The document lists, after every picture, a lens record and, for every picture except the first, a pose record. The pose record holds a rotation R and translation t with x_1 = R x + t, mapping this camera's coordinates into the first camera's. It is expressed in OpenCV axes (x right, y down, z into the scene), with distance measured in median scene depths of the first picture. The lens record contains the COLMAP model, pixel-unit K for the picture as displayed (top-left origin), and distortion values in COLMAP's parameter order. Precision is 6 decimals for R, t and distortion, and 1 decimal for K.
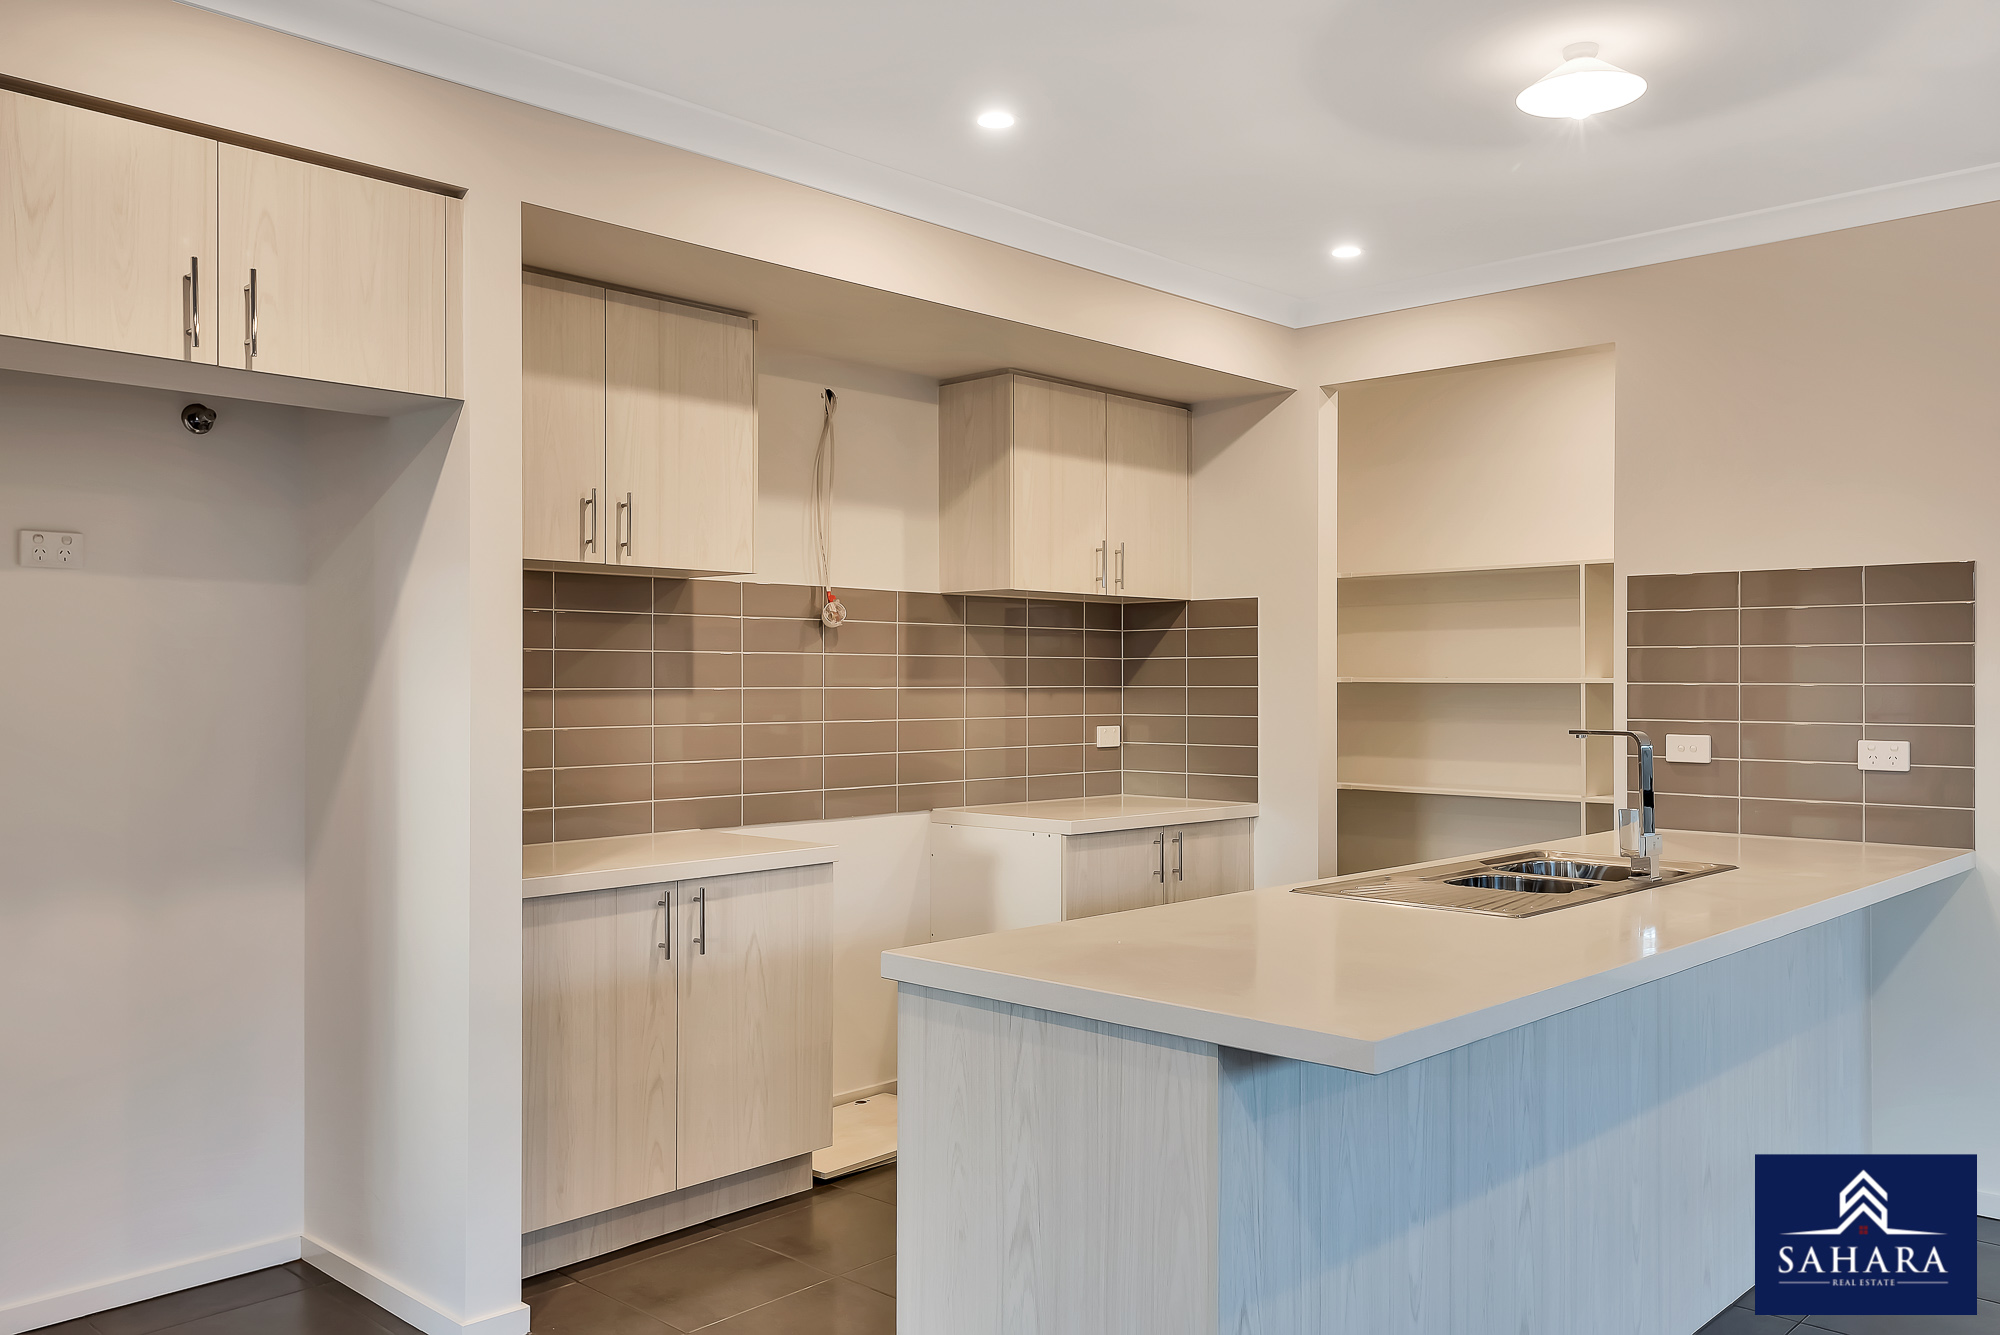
lens RADIAL K [[1560.1, 0, 1003.8], [0, 1560.1, 678.4], [0, 0, 1]] dist [0.041507, -0.003059]
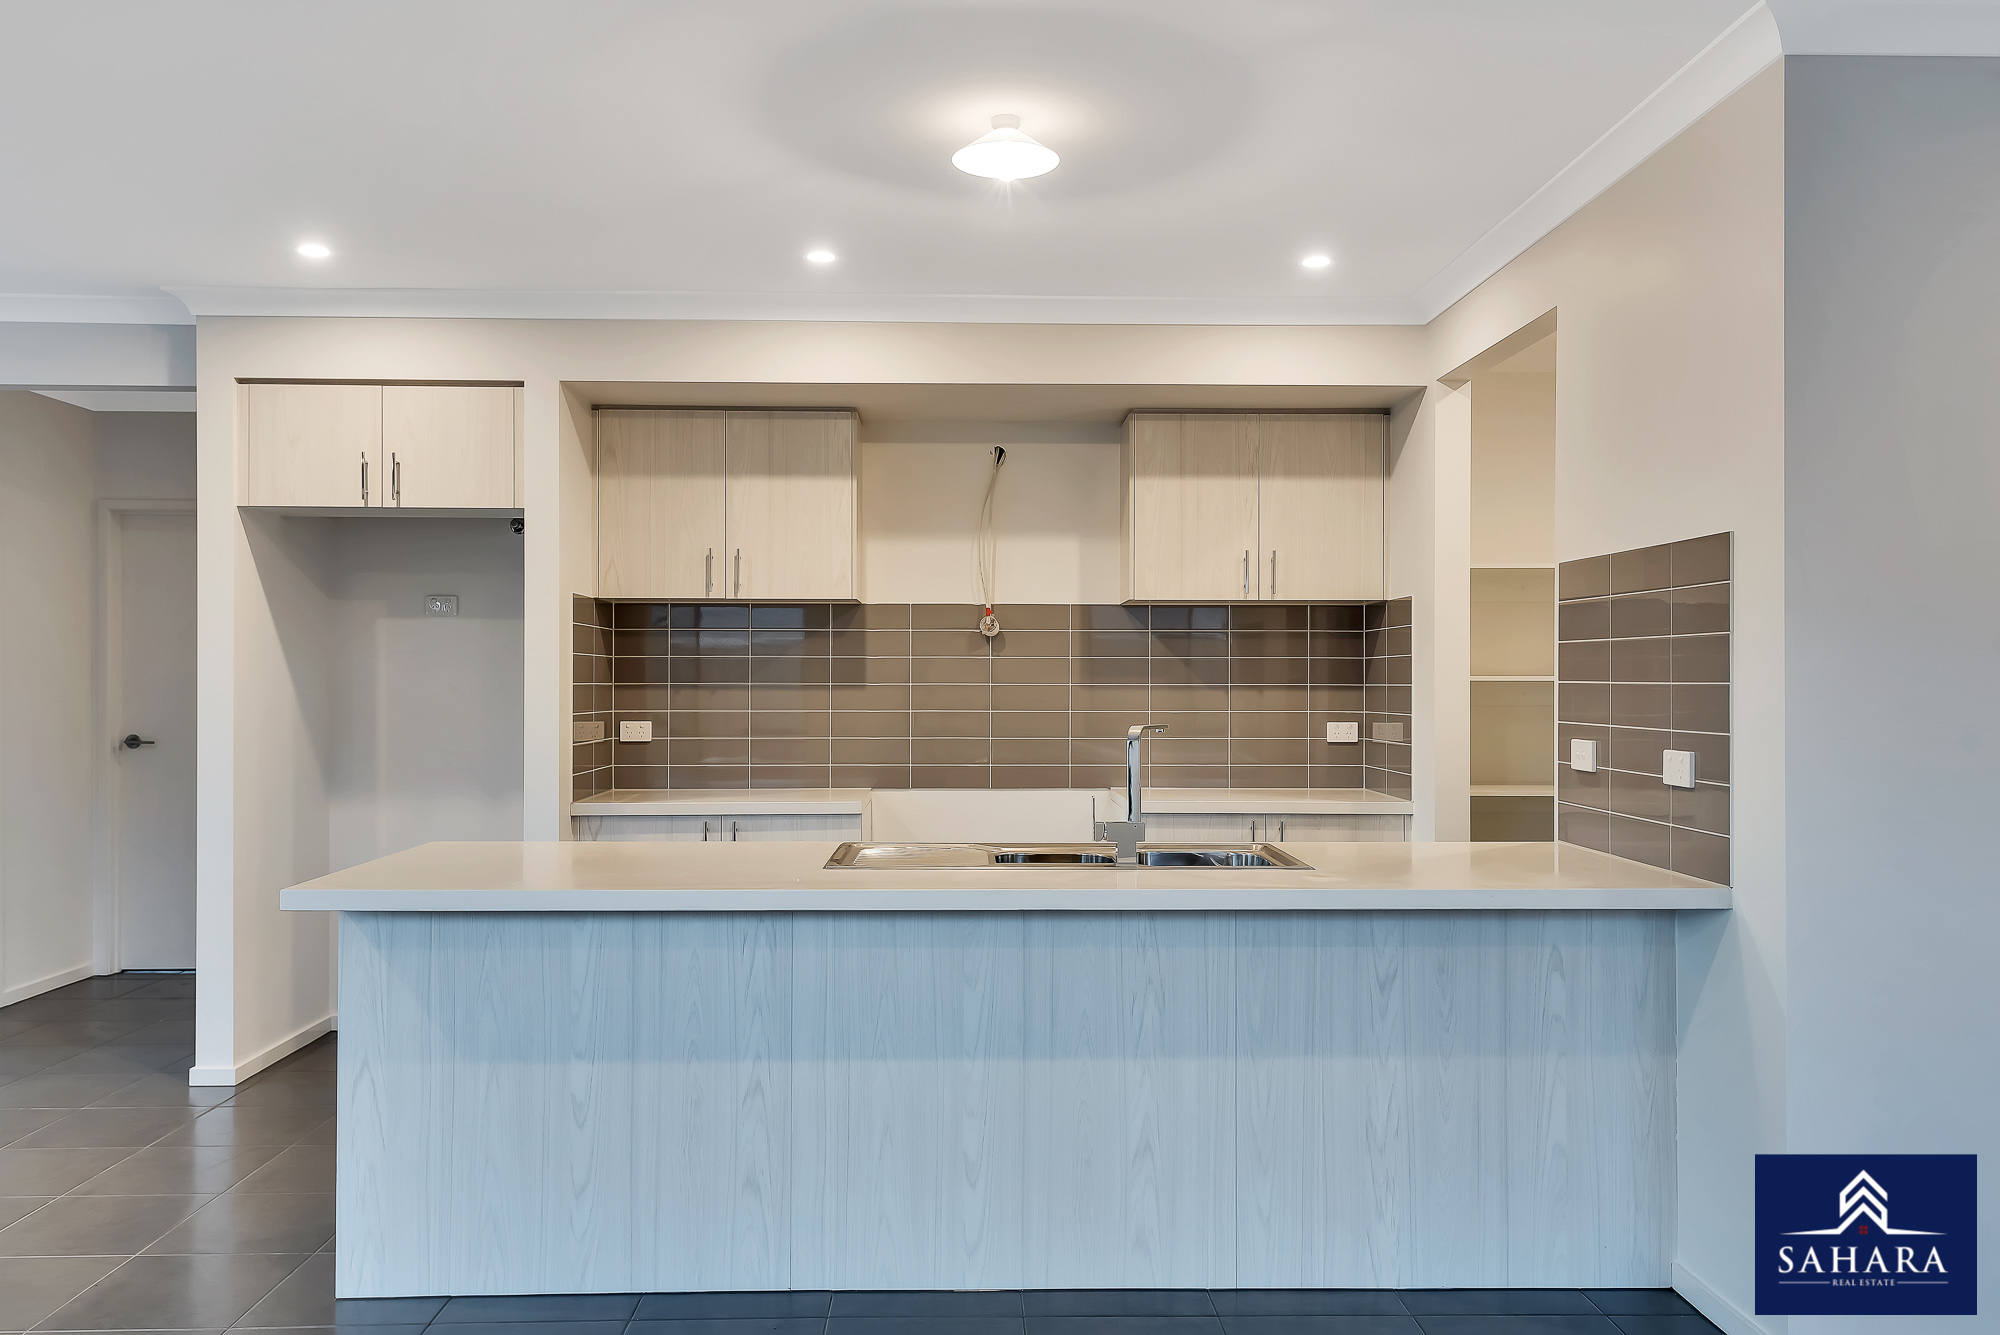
lens RADIAL K [[1474.0, 0, 1004.0], [0, 1474.0, 695.0], [0, 0, 1]] dist [0.020133, 0.000489]
pose [[0.709569, 0.008773, -0.704581, 0.858494], [-0.001187, 0.999936, 0.011255, 0.001562], [0.704635, -0.007150, 0.709534, 0.190855]]
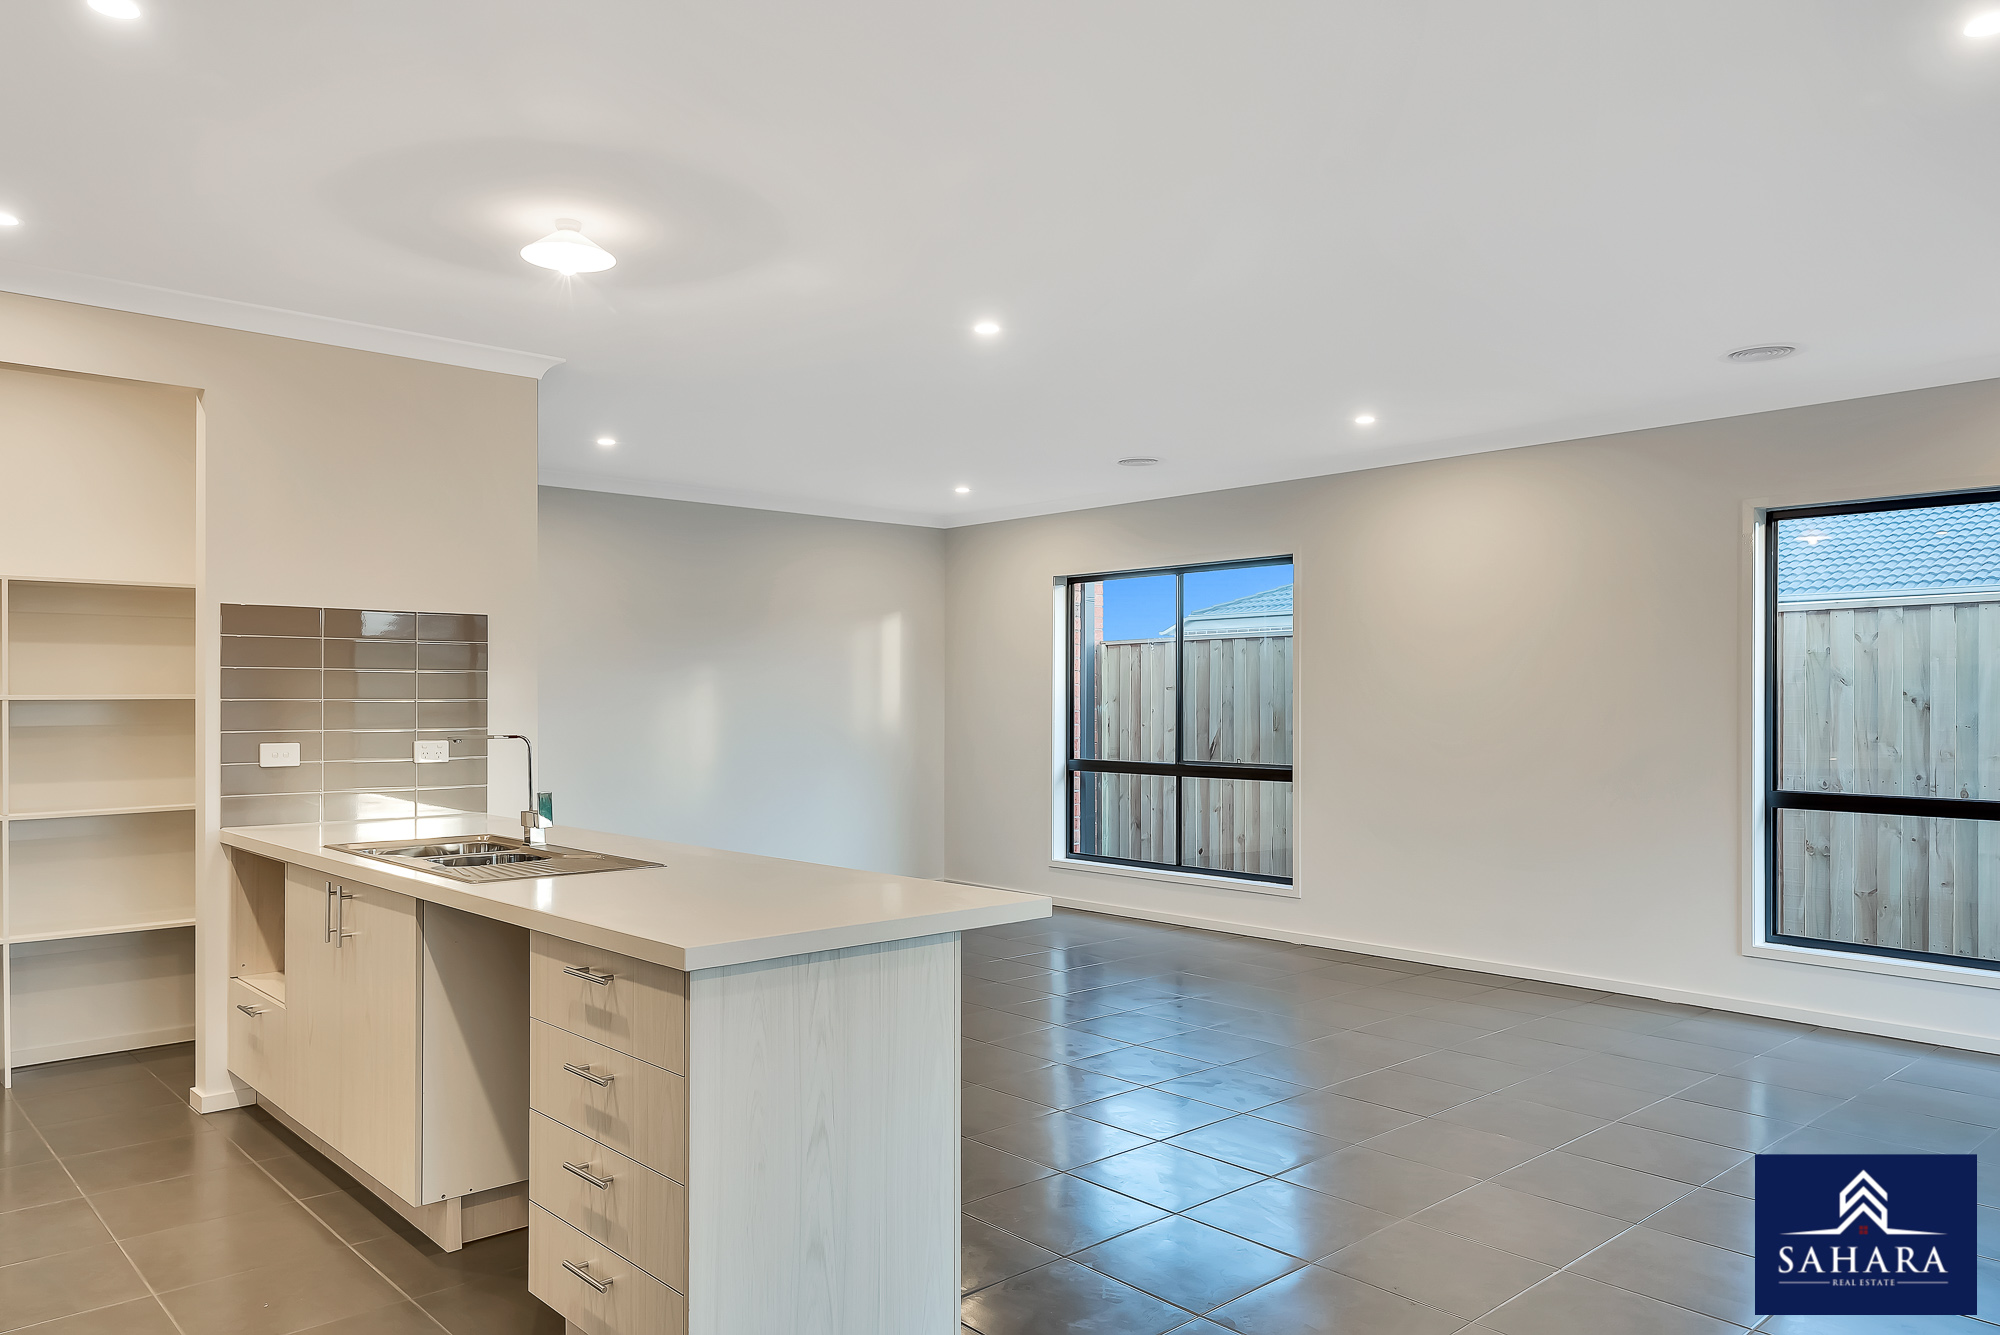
lens RADIAL K [[1357.8, 0, 978.3], [0, 1357.8, 702.3], [0, 0, 1]] dist [0.025361, -0.007476]
pose [[0.077941, -0.001979, 0.996956, -0.589370], [0.000332, 0.999998, 0.001959, 0.003393], [-0.996958, 0.000179, 0.077942, 0.434243]]
